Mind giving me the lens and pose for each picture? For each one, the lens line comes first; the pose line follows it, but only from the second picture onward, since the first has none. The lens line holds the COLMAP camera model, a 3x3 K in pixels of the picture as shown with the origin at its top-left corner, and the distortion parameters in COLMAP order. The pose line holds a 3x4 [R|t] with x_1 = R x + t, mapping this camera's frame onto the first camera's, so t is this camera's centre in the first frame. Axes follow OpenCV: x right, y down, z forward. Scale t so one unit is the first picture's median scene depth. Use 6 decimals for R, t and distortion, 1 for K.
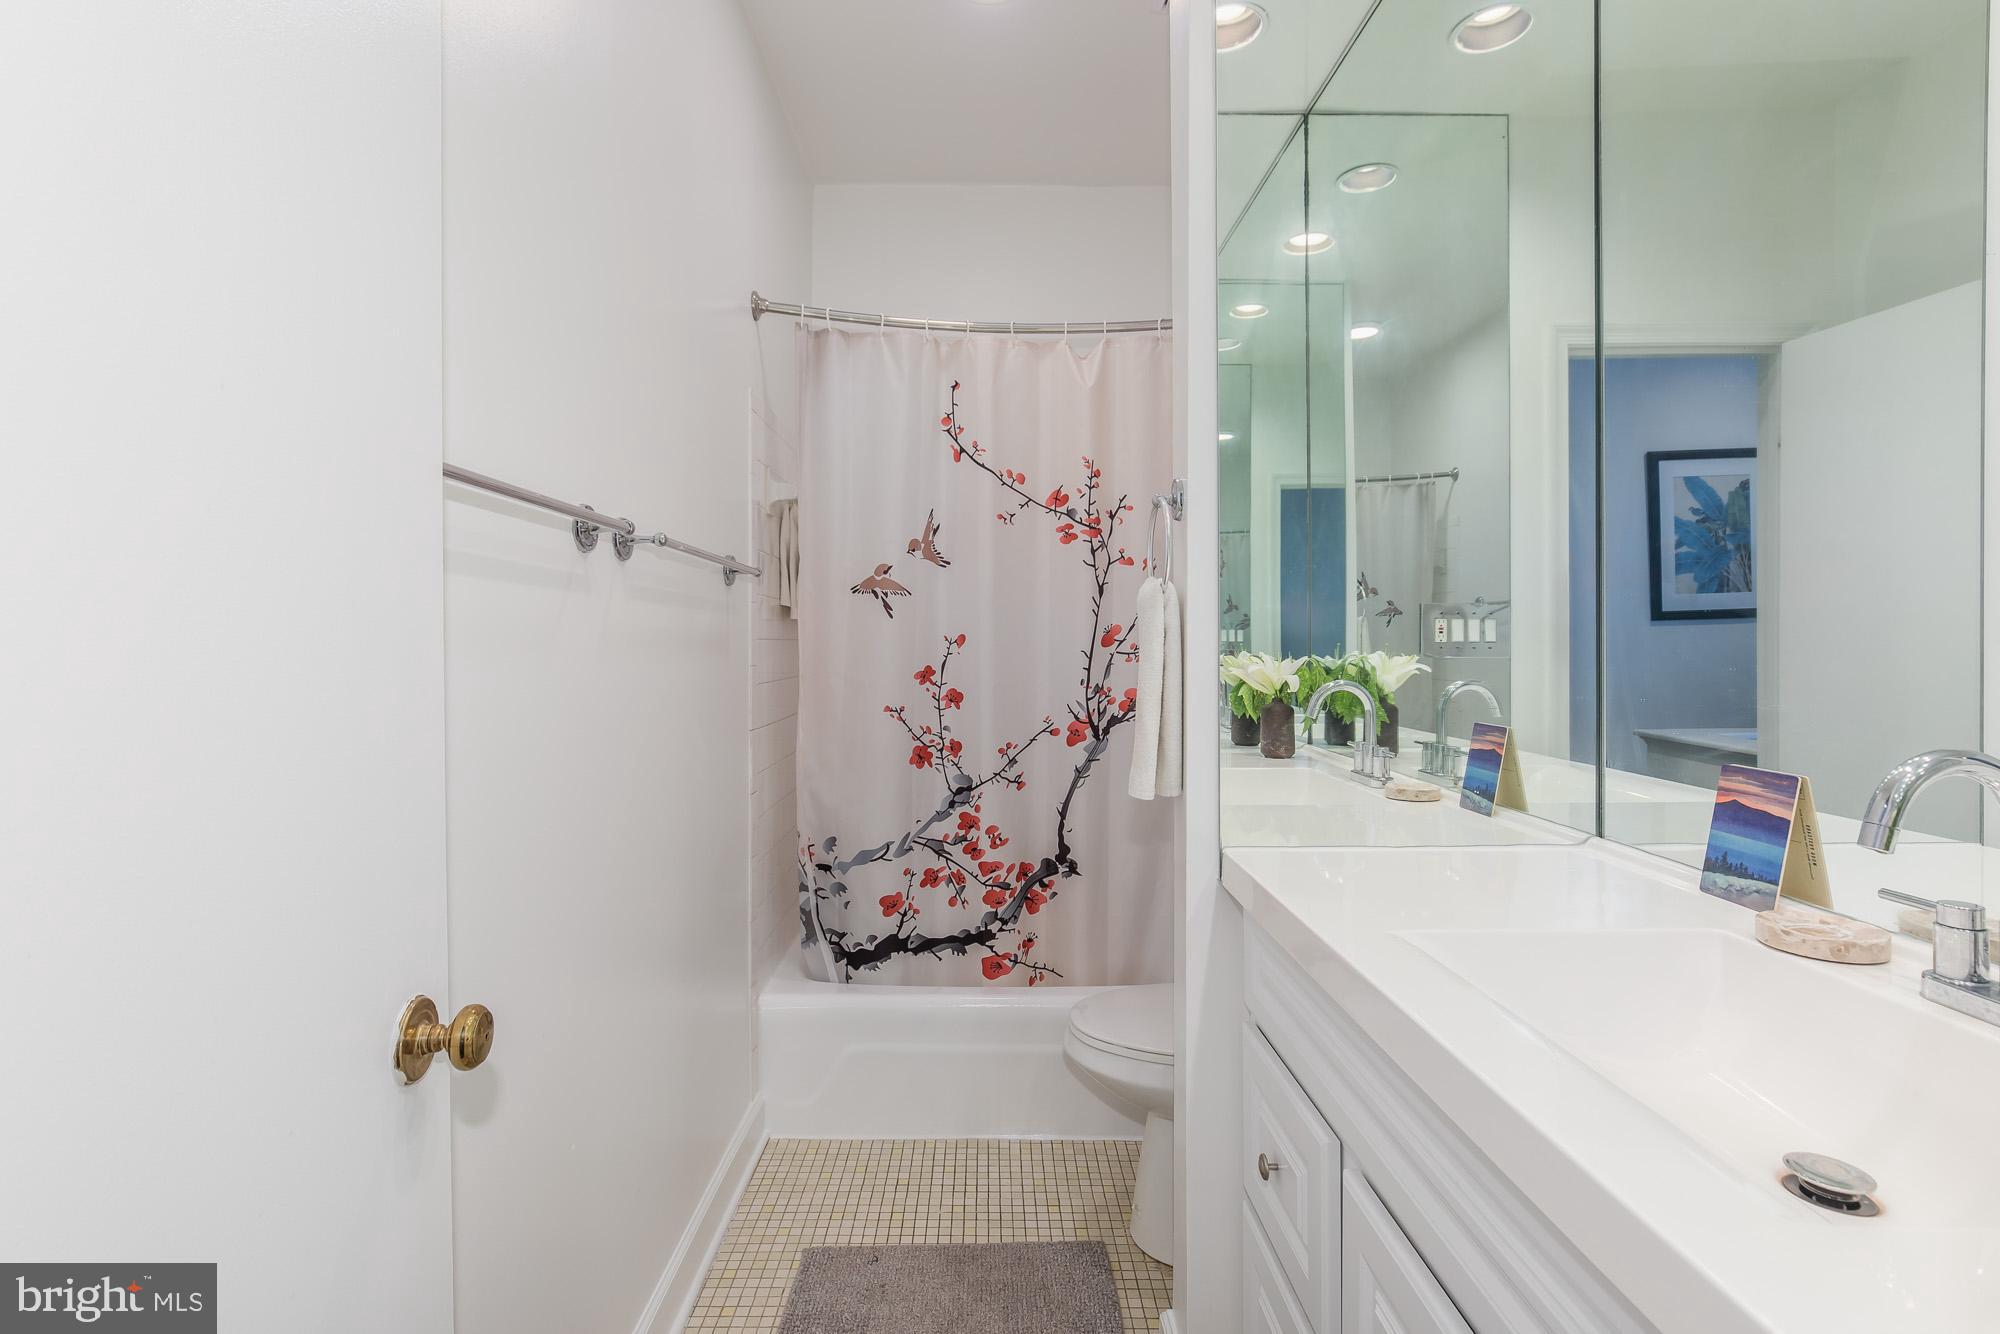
lens RADIAL K [[947.8, 0, 992.0], [0, 947.8, 633.1], [0, 0, 1]] dist [0.002278, 0.000372]
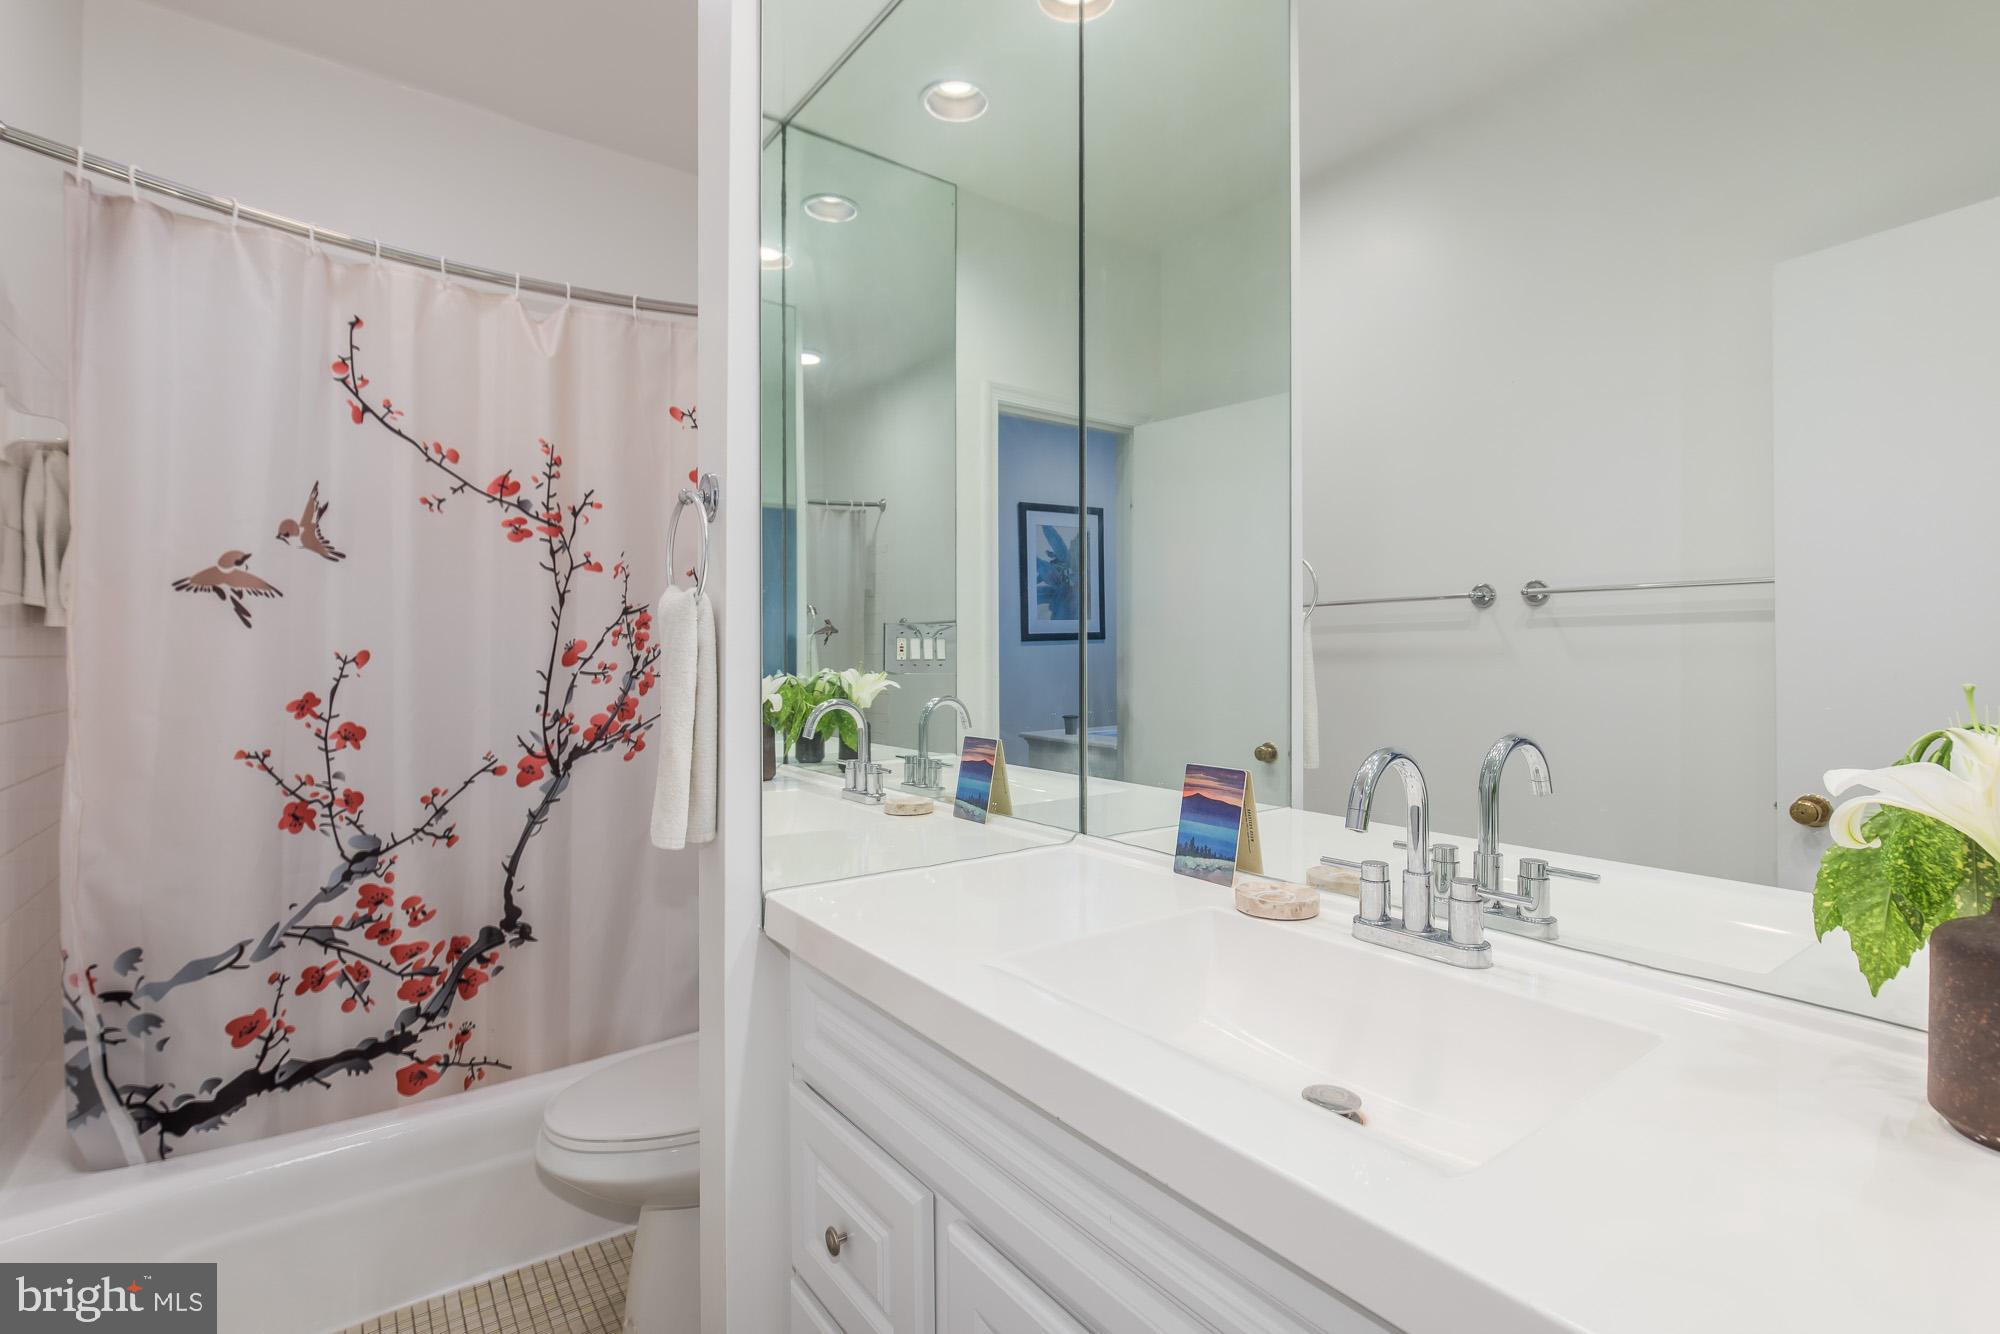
lens RADIAL K [[924.3, 0, 983.8], [0, 924.3, 647.0], [0, 0, 1]] dist [-0.013355, 0.007336]
pose [[0.808568, 0.006832, 0.588363, -0.065217], [-0.005869, 0.999976, -0.003545, -0.001904], [-0.588374, -0.000586, 0.808589, 0.112736]]
